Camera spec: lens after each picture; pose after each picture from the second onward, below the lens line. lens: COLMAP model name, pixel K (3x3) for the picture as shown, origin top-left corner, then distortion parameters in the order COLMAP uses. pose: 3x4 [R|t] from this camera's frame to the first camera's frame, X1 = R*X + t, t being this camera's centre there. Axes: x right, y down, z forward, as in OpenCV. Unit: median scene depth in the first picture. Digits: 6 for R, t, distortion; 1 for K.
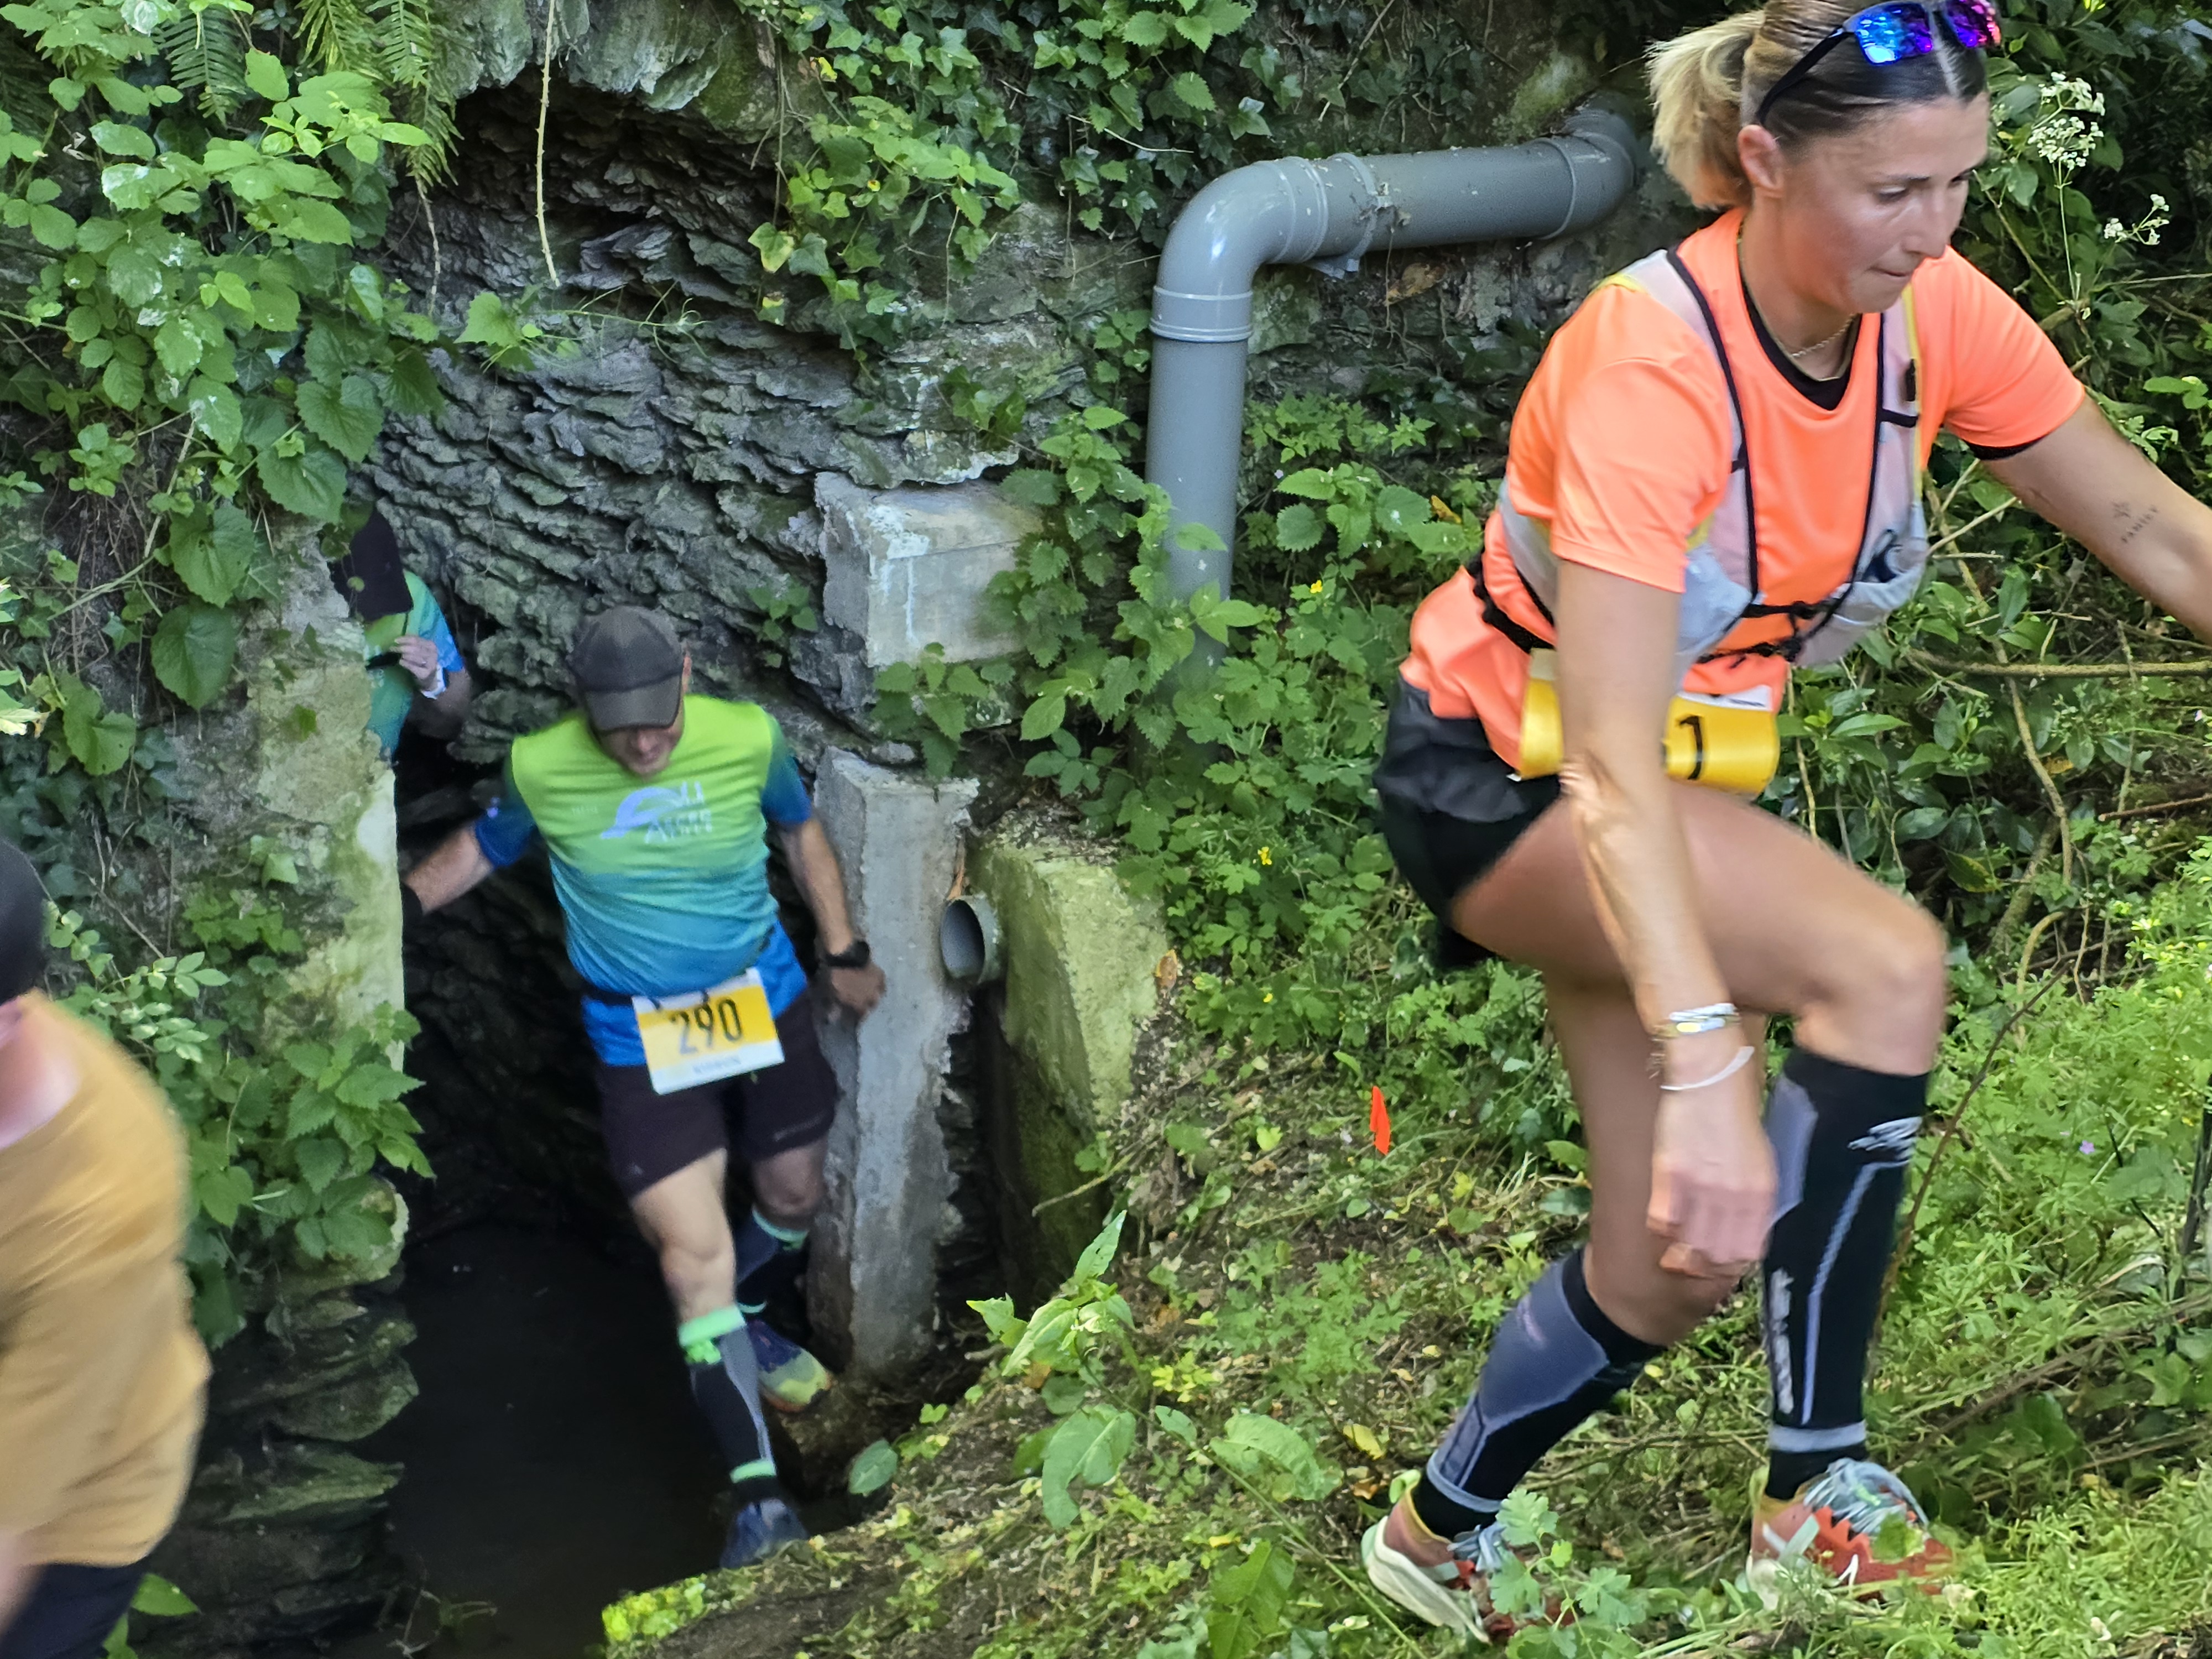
lens RADIAL K [[3754.0, 0, 1136.5], [0, 3754.0, 804.9], [0, 0, 1]] dist [0.285288, -1.187119]
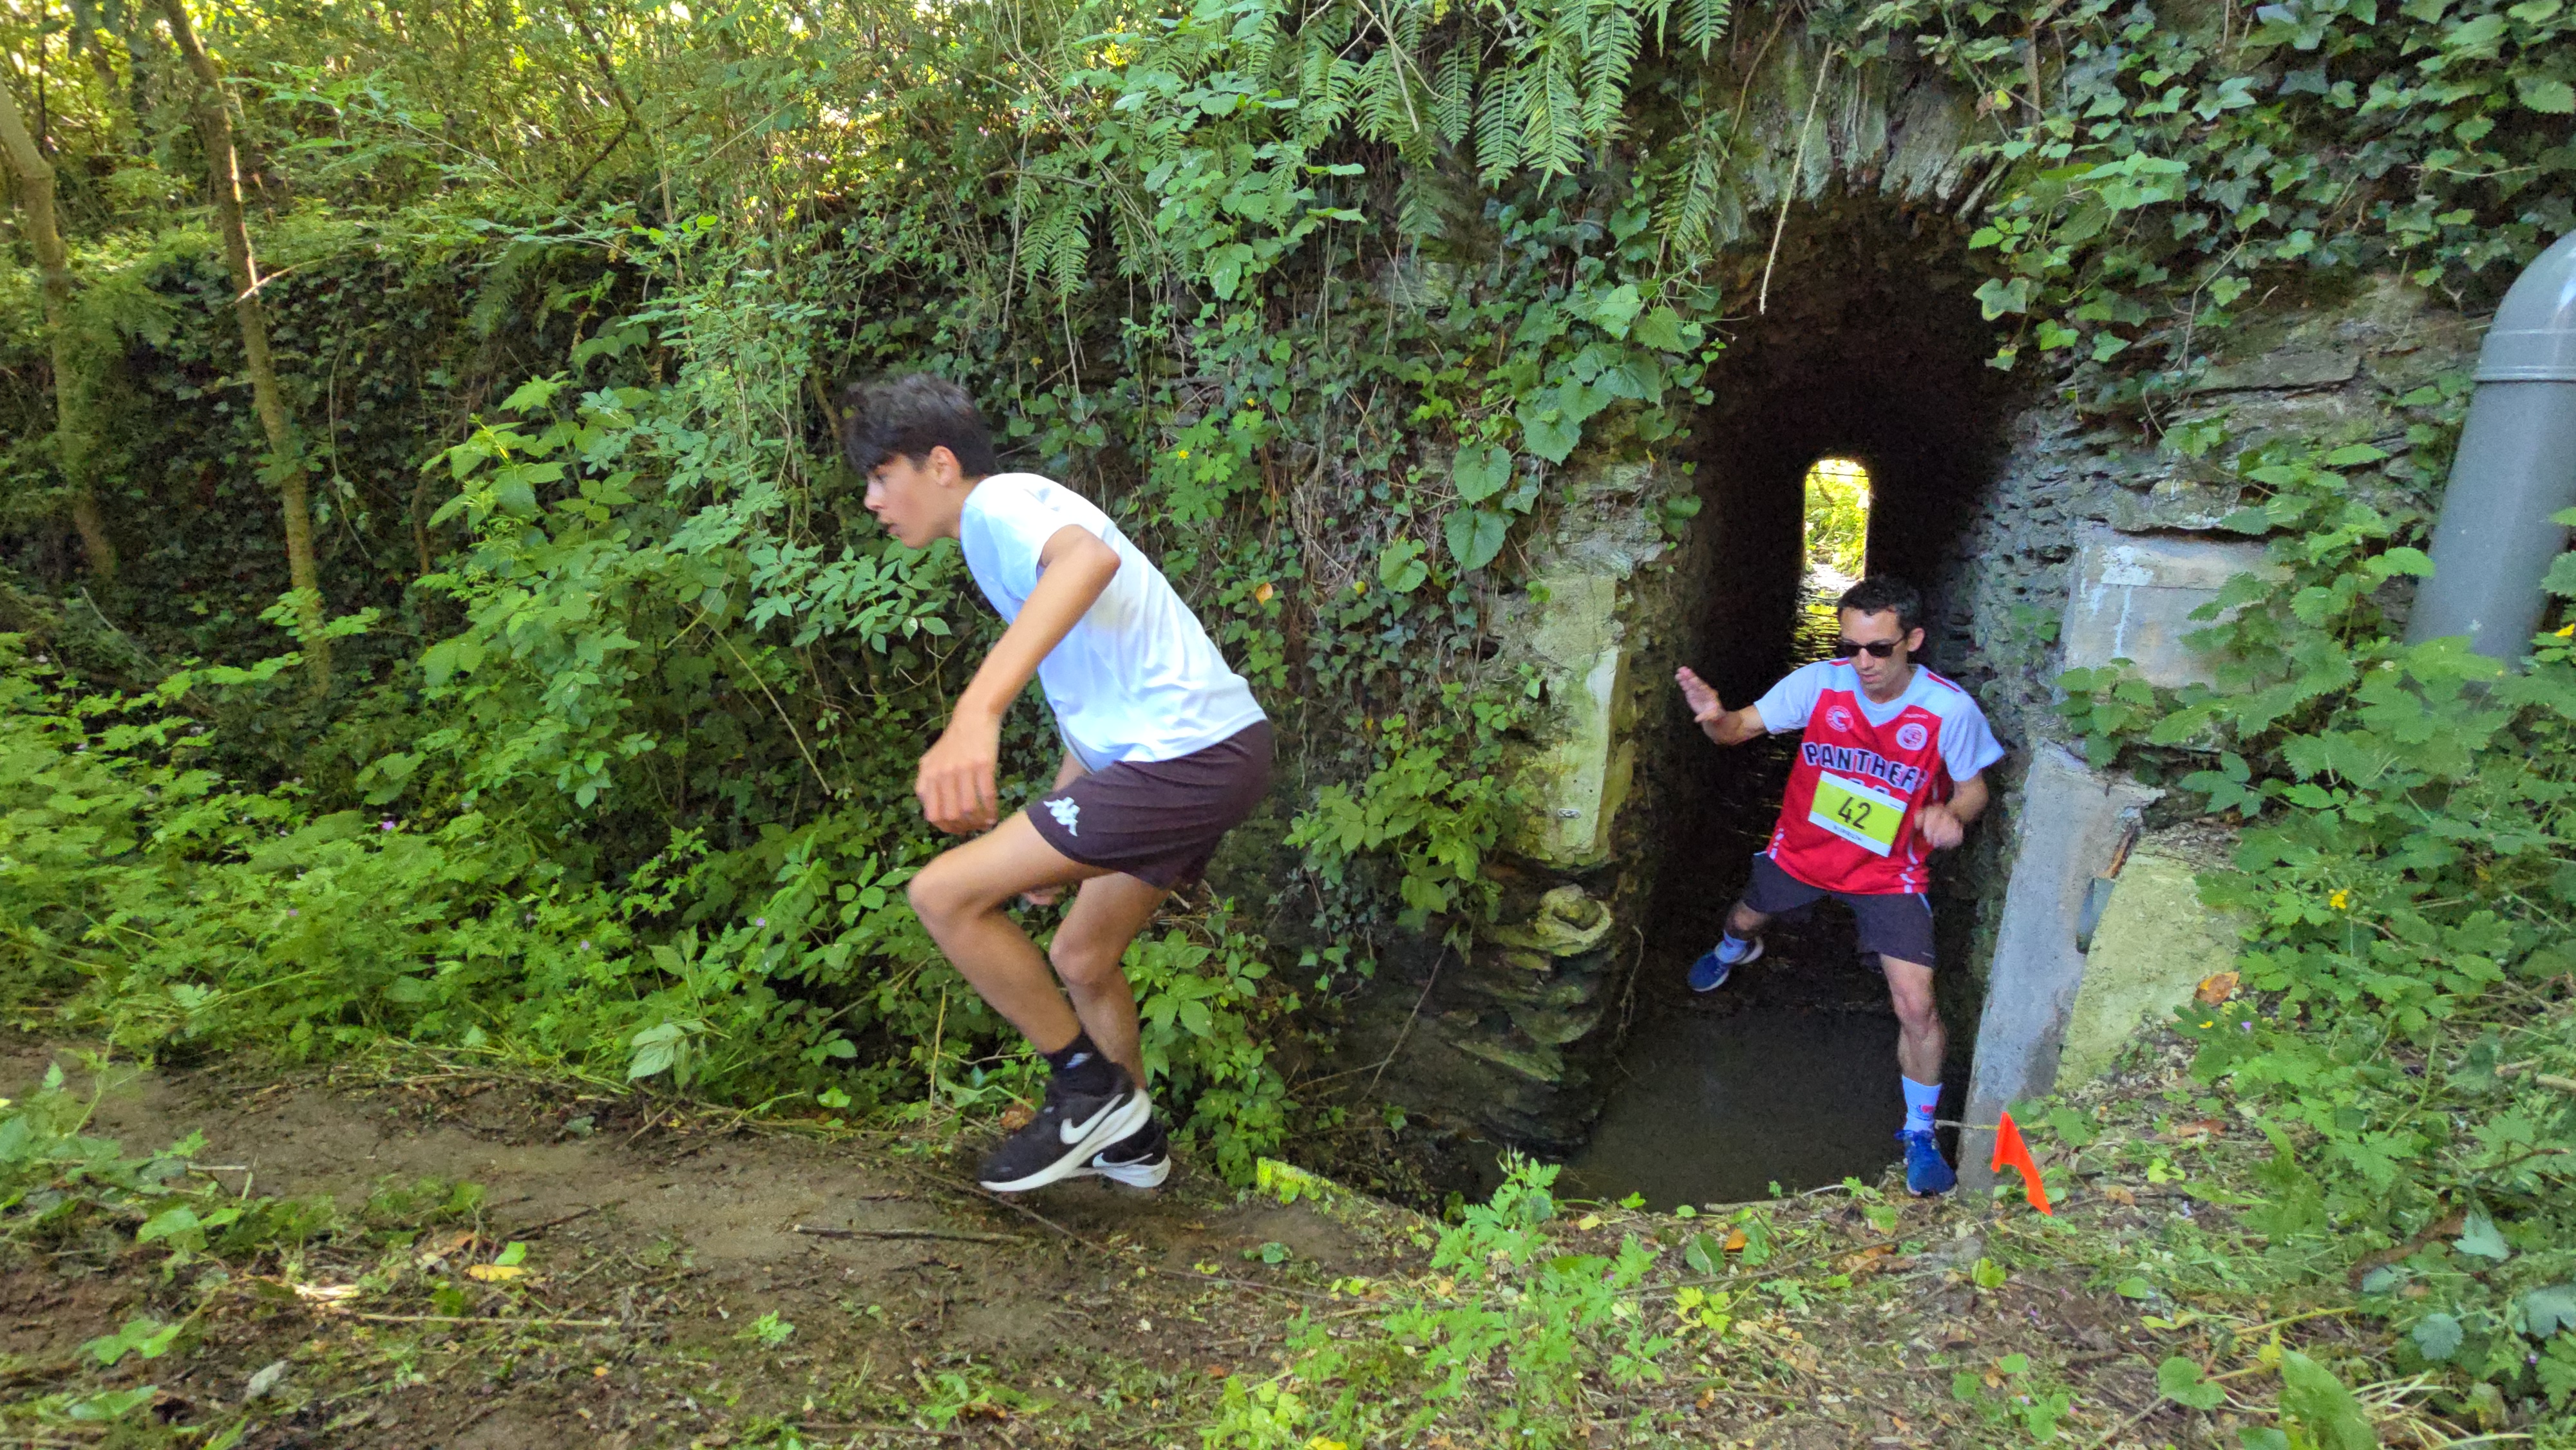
lens RADIAL K [[1089.1, 0, 1288.9], [0, 1089.1, 726.7], [0, 0, 1]] dist [-0.000055, 0.000264]
pose [[0.420301, 0.200505, -0.884954, 0.141608], [-0.270622, 0.958594, 0.088660, 0.018143], [0.866089, 0.202224, 0.457160, 0.619719]]
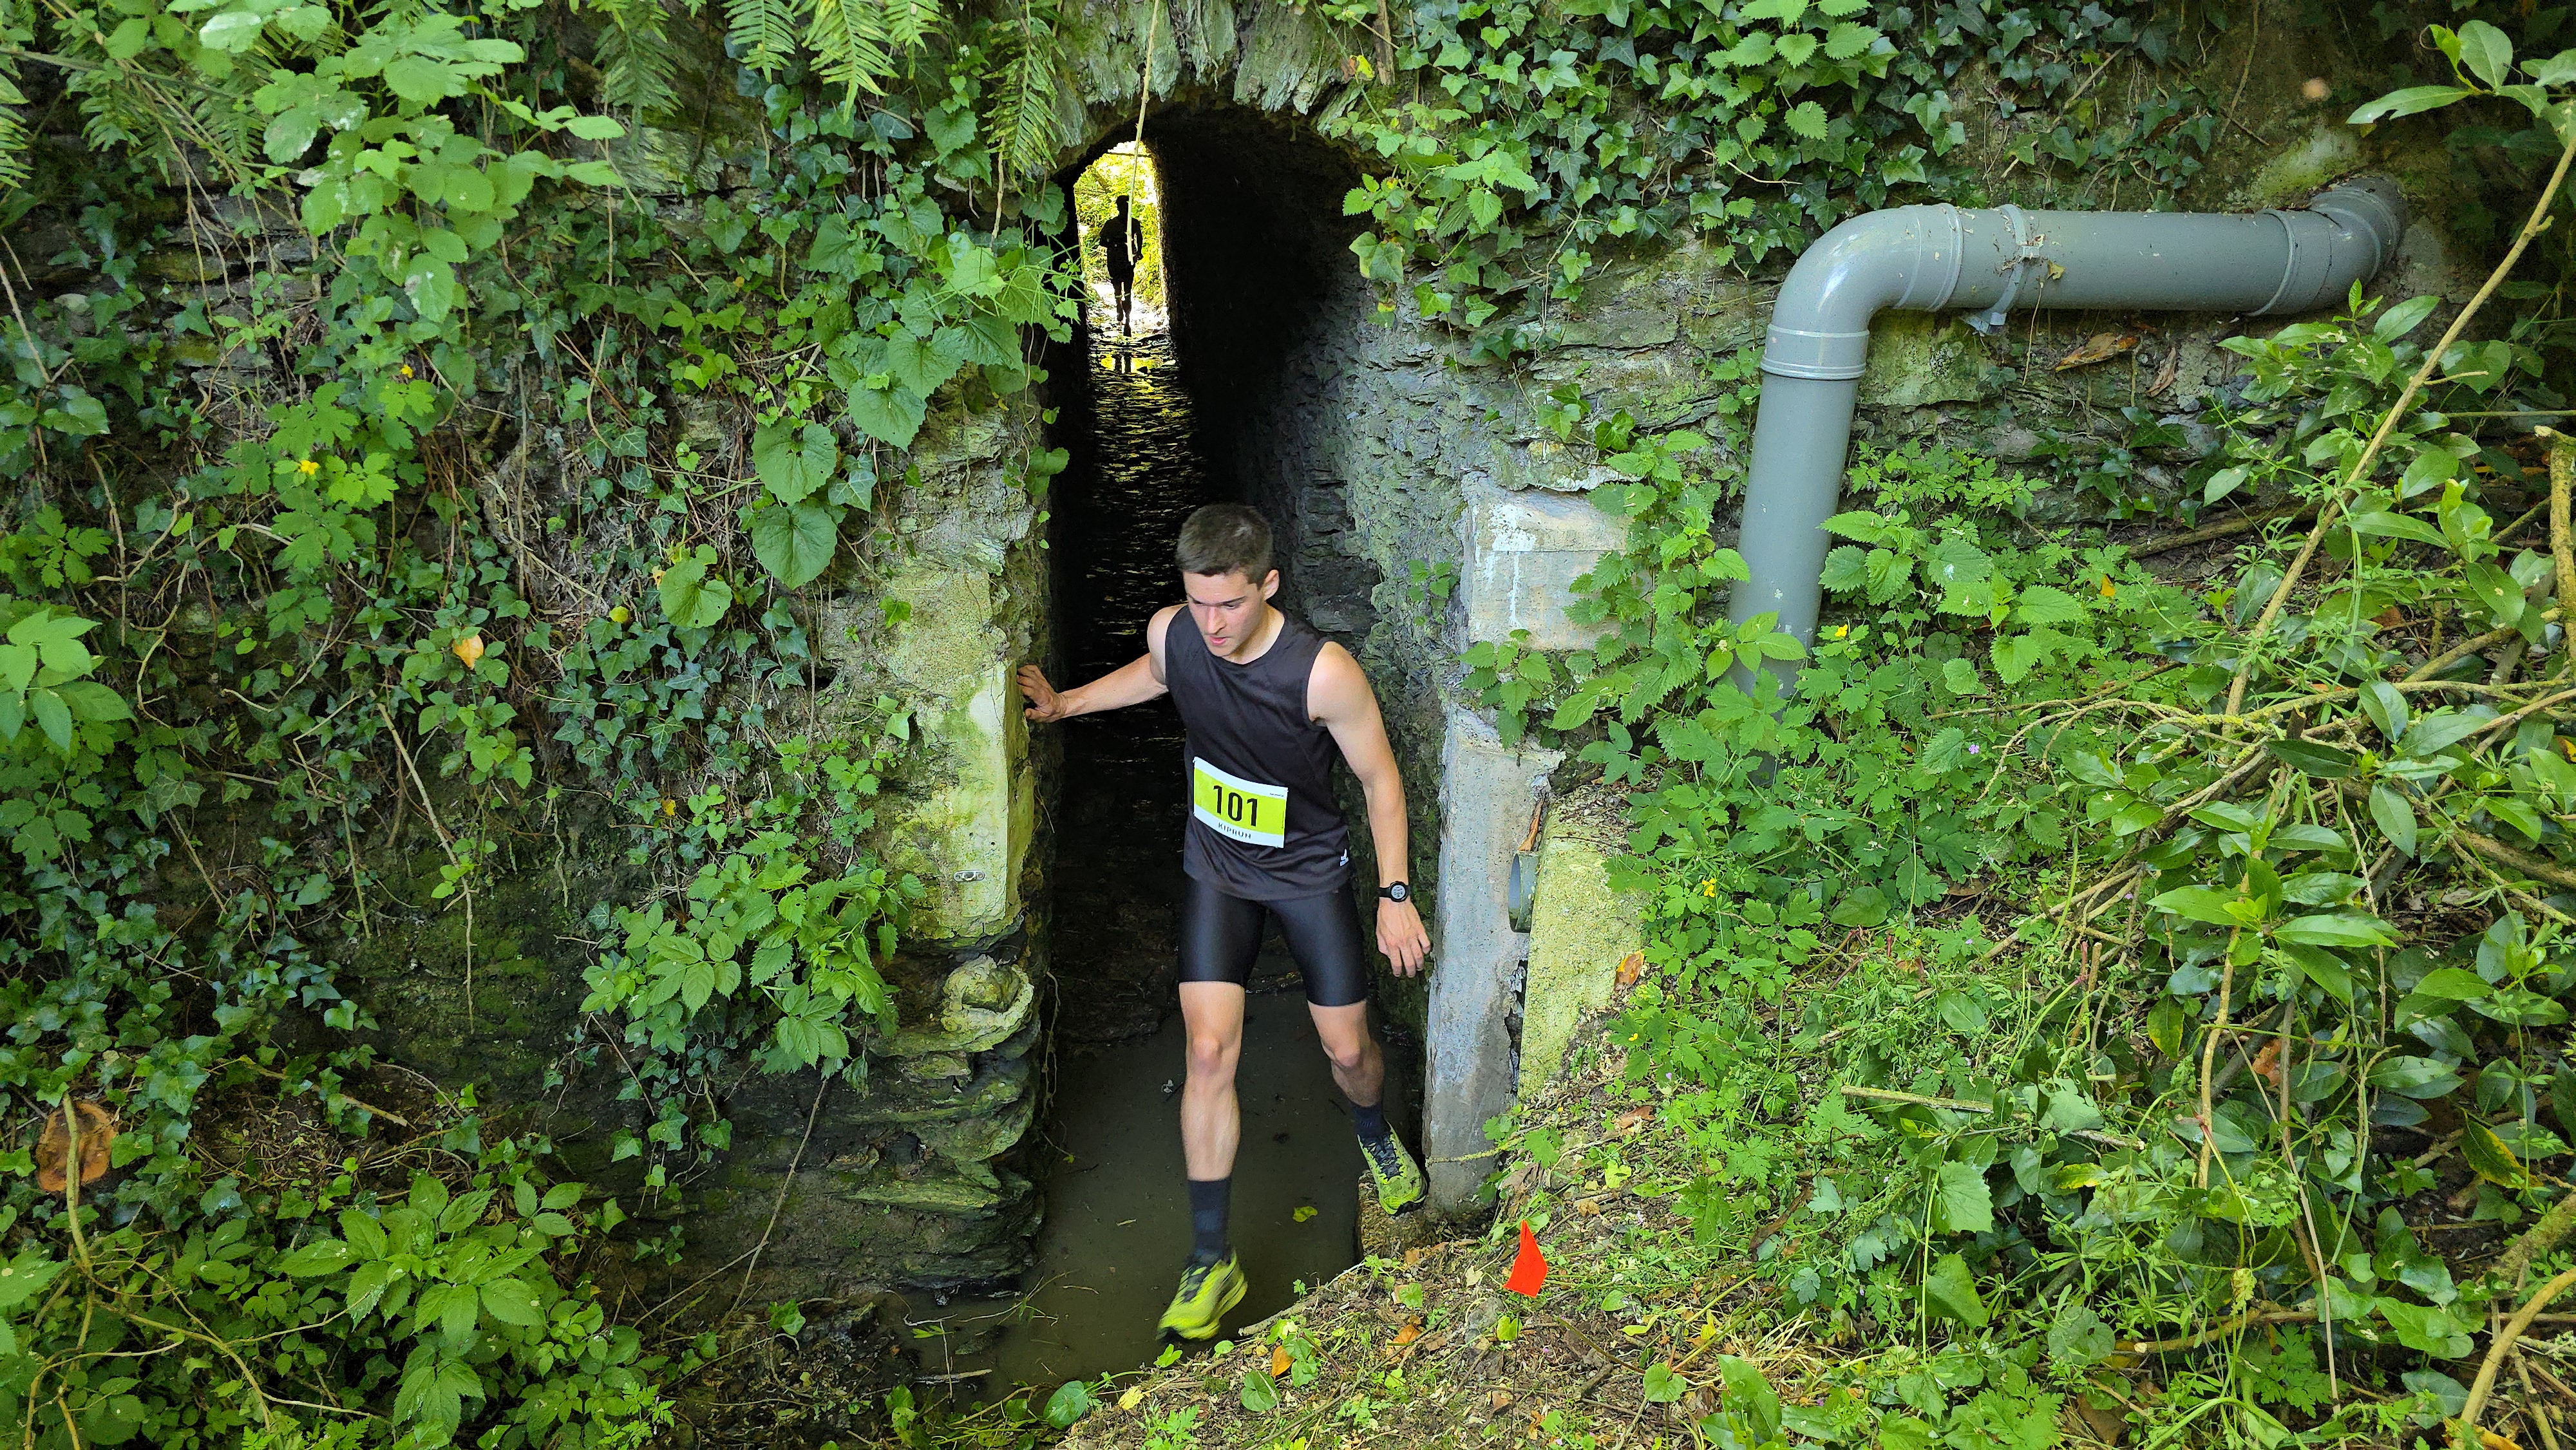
lens RADIAL K [[1729.0, 0, 1291.7], [0, 1729.0, 738.8], [0, 0, 1]] dist [0.066503, -0.061258]
pose [[0.840608, 0.182889, -0.509834, 0.158931], [-0.160585, 0.983101, 0.087890, -0.045040], [0.517292, 0.007991, 0.855771, 0.516629]]
